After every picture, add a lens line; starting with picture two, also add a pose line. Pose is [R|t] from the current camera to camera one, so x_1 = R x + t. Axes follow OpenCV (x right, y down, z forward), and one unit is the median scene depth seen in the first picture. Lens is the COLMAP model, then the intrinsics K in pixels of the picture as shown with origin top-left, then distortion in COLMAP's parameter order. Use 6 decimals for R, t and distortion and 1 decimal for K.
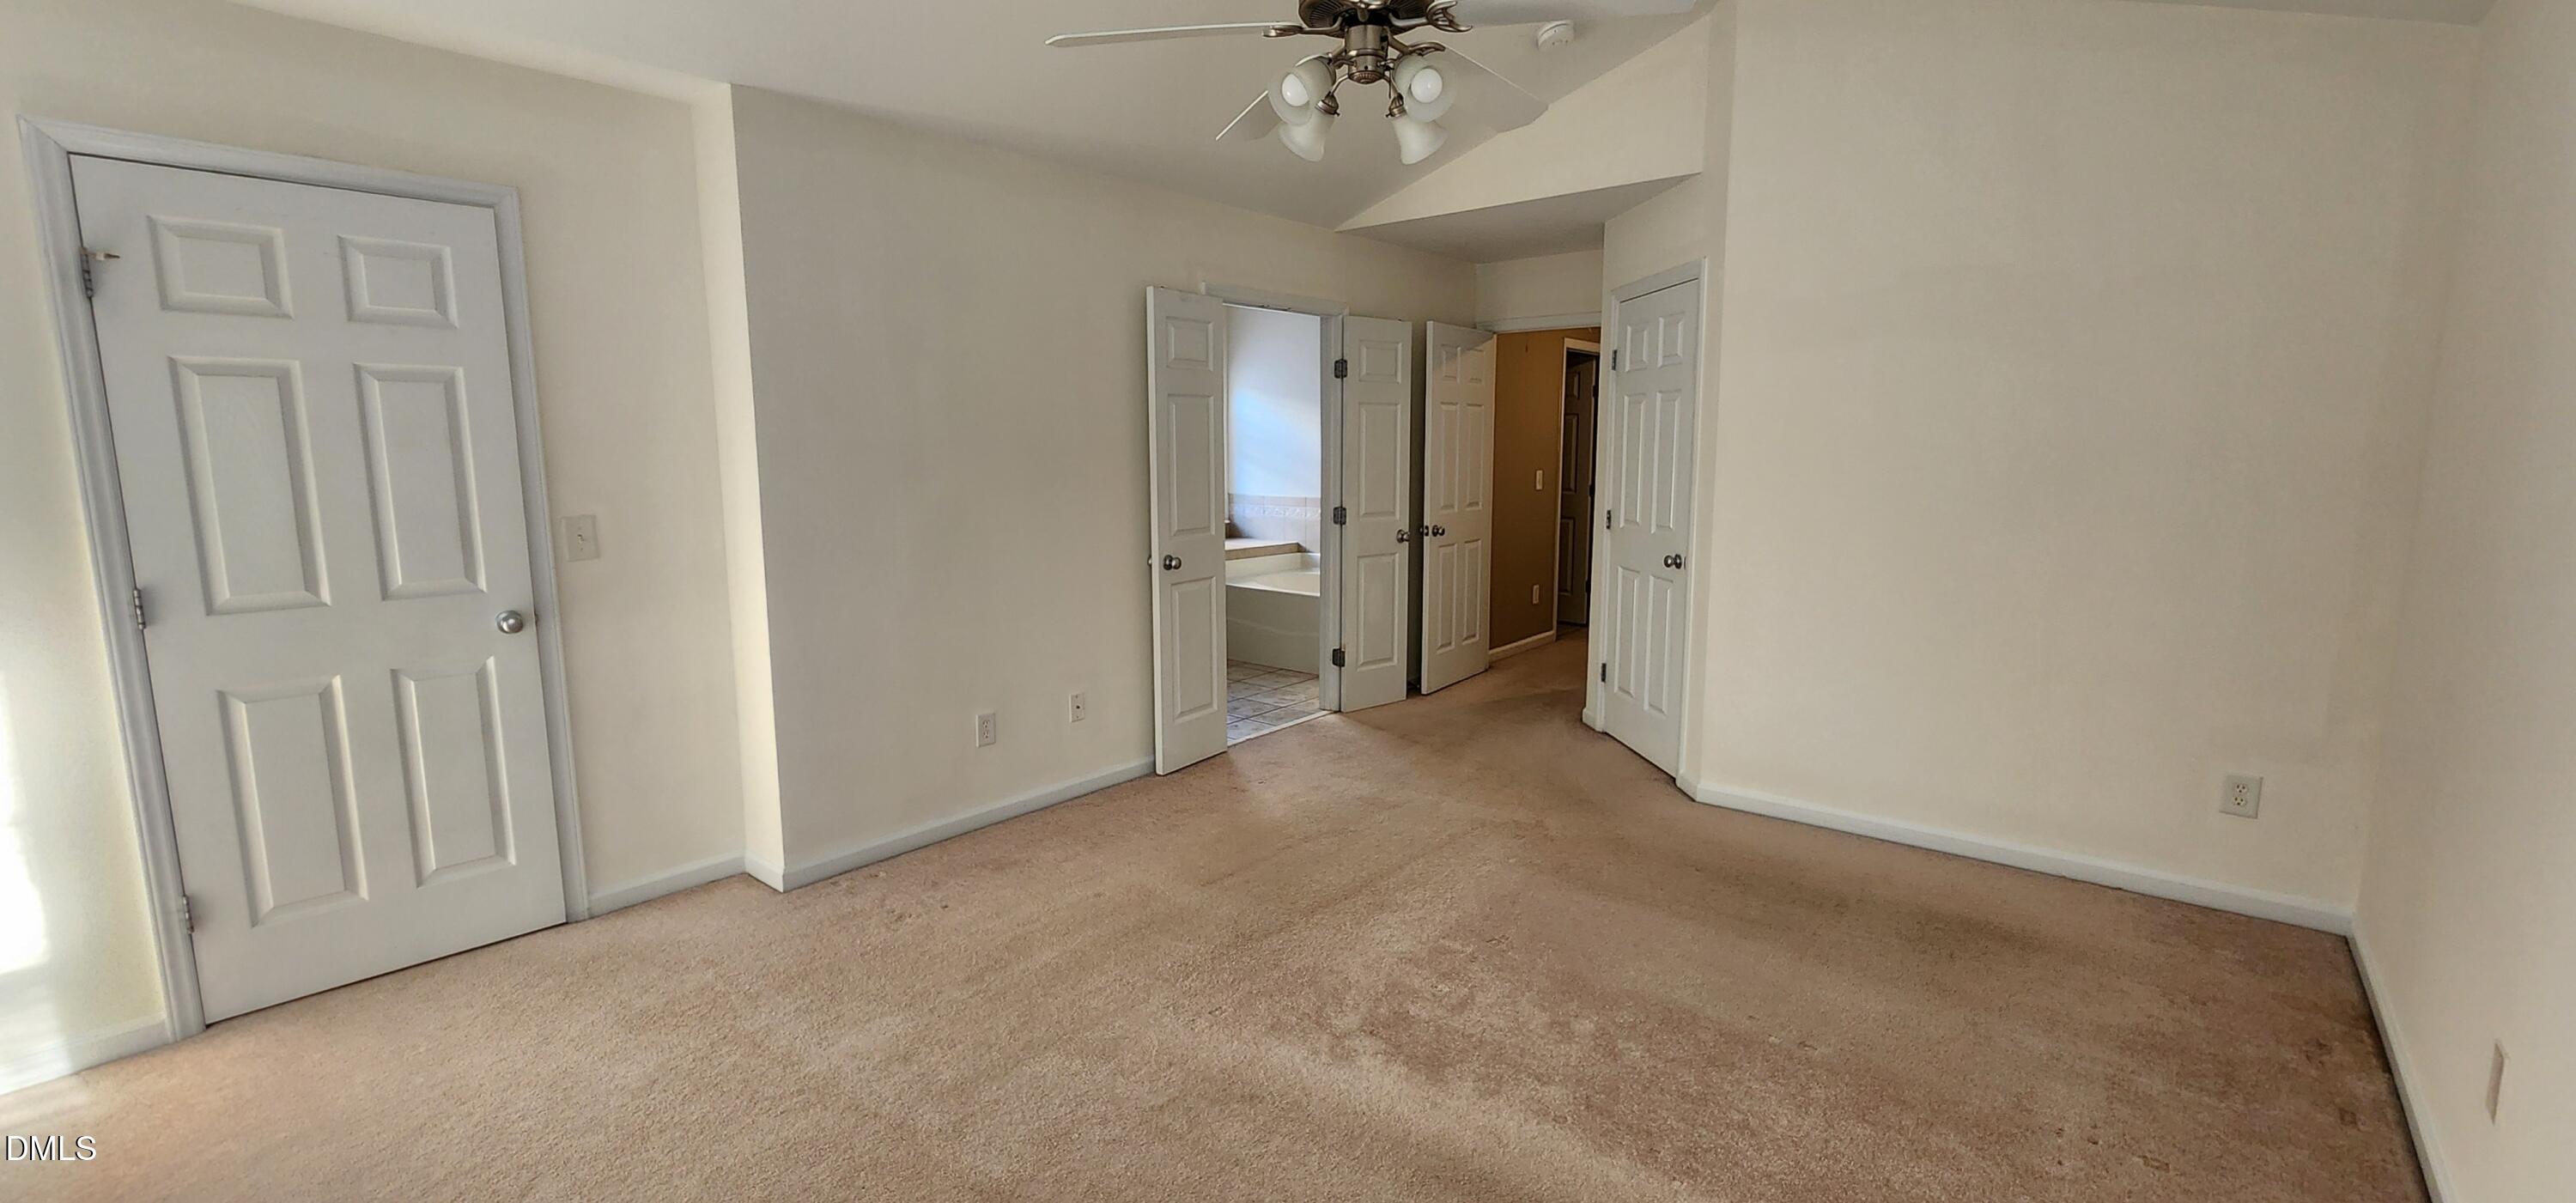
lens RADIAL K [[1073.9, 0, 1287.9], [0, 1073.9, 590.9], [0, 0, 1]] dist [-0.000580, 0.000035]
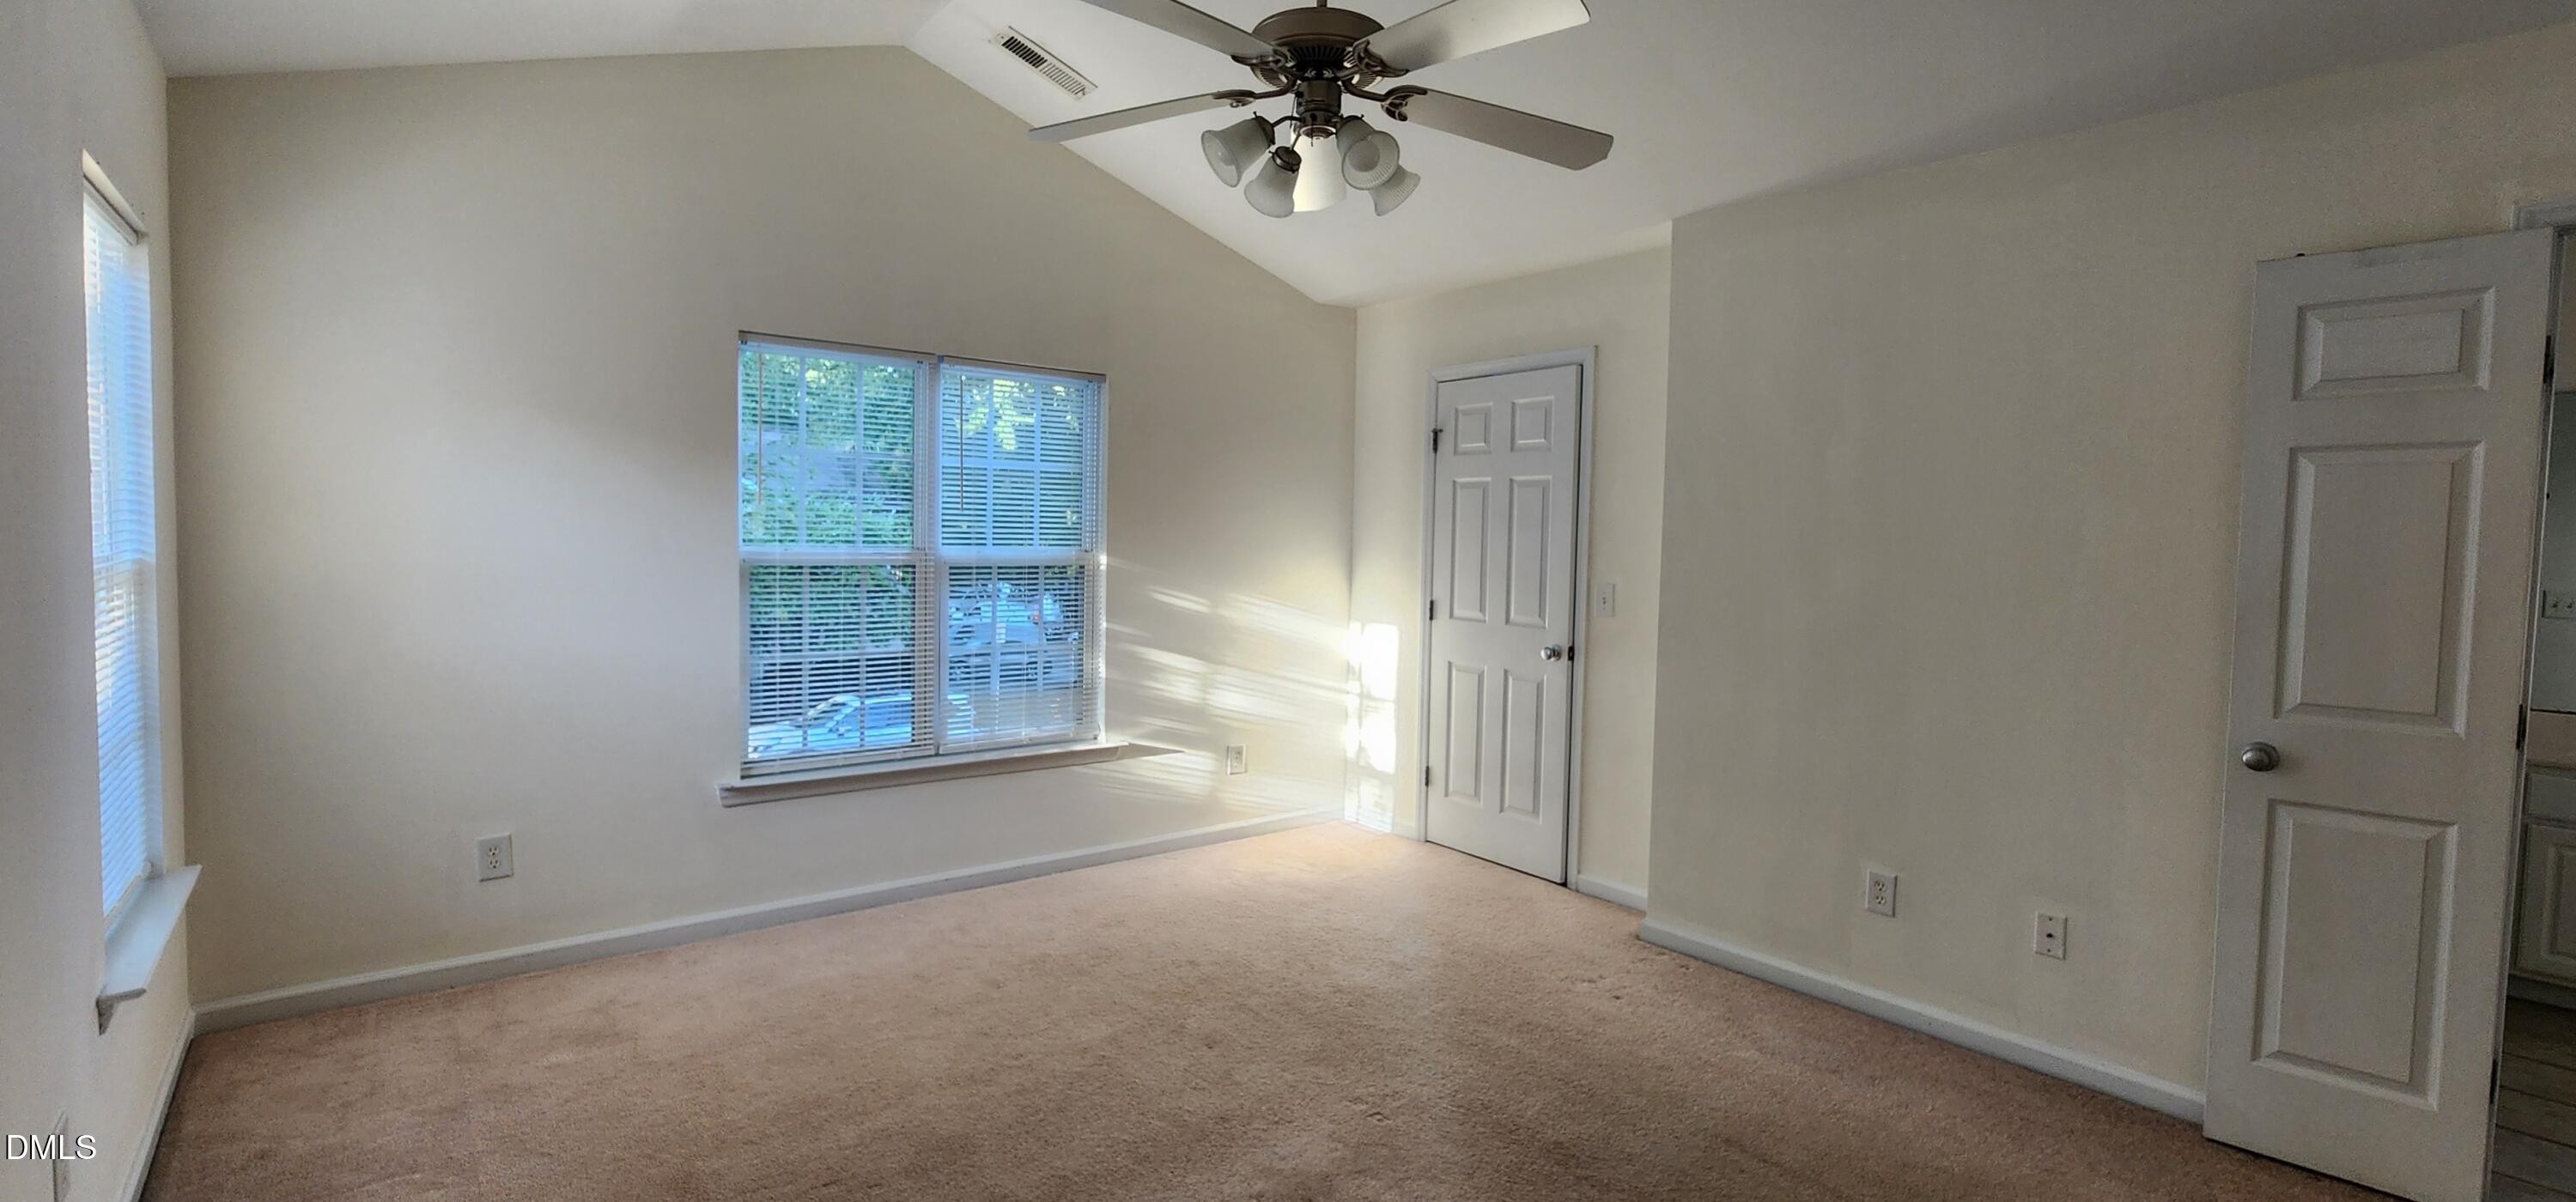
lens RADIAL K [[1160.6, 0, 1288.1], [0, 1160.6, 593.1], [0, 0, 1]] dist [-0.001549, 0.000017]
pose [[-0.204994, 0.047558, -0.977607, 0.794764], [-0.157867, 0.984134, 0.080979, -0.111075], [0.965948, 0.170932, -0.194234, 0.898415]]
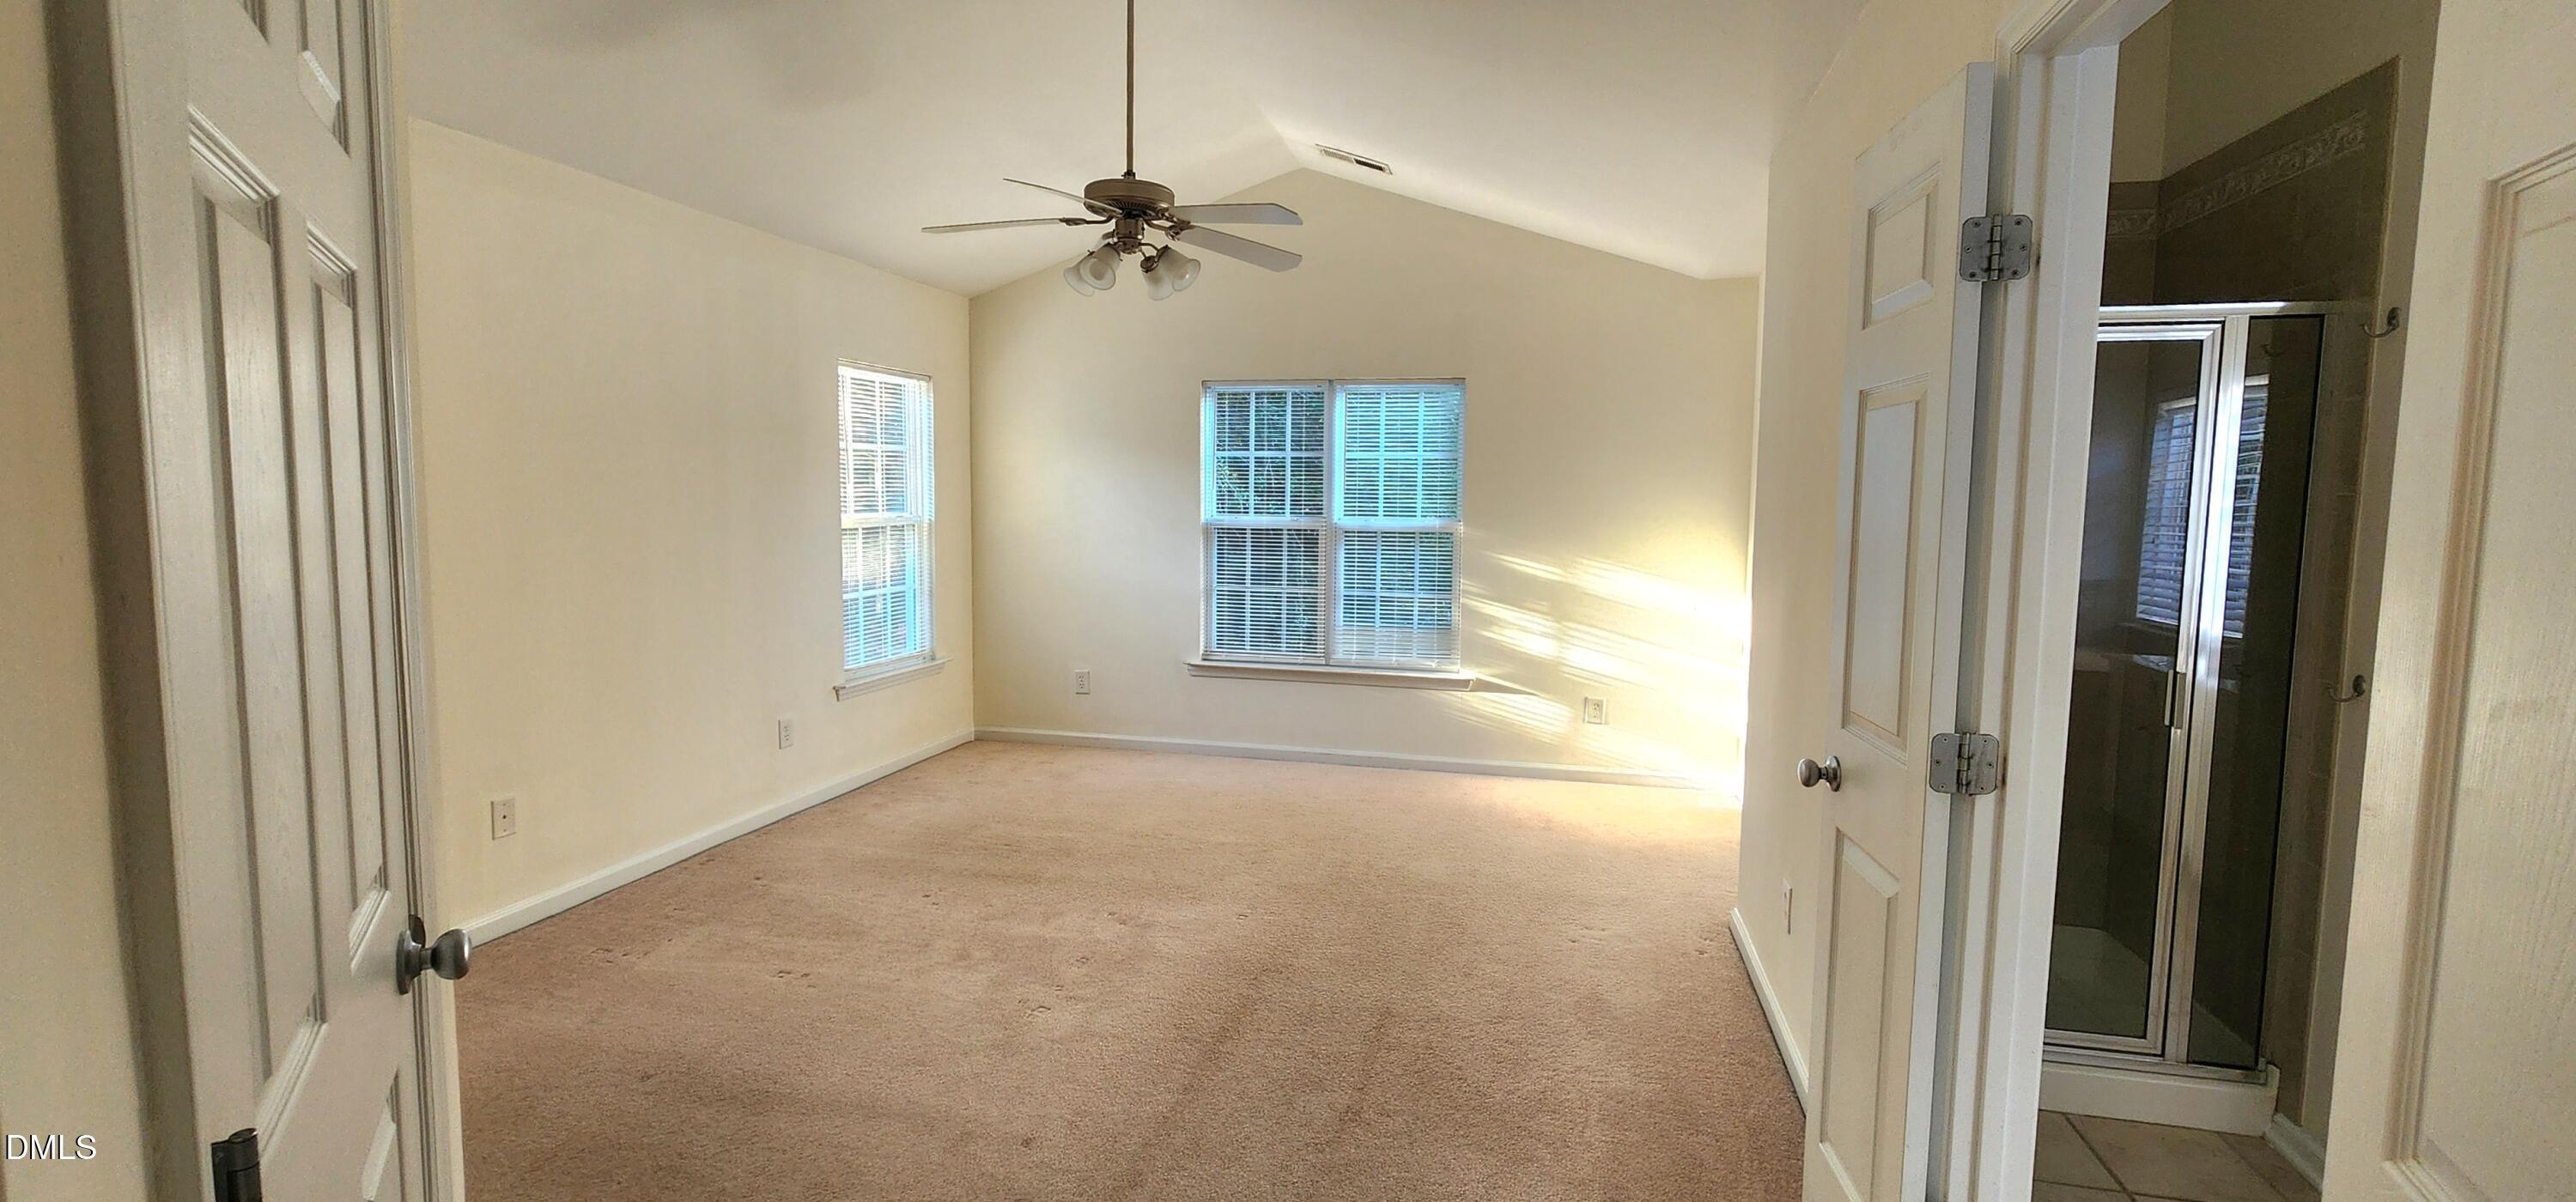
lens RADIAL K [[1113.8, 0, 1288.3], [0, 1113.8, 595.9], [0, 0, 1]] dist [-0.000503, -0.000023]
pose [[-0.897799, 0.027958, -0.439517, 0.413074], [-0.076910, 0.972694, 0.218977, -0.266385], [0.433637, 0.230400, -0.871134, 1.857422]]
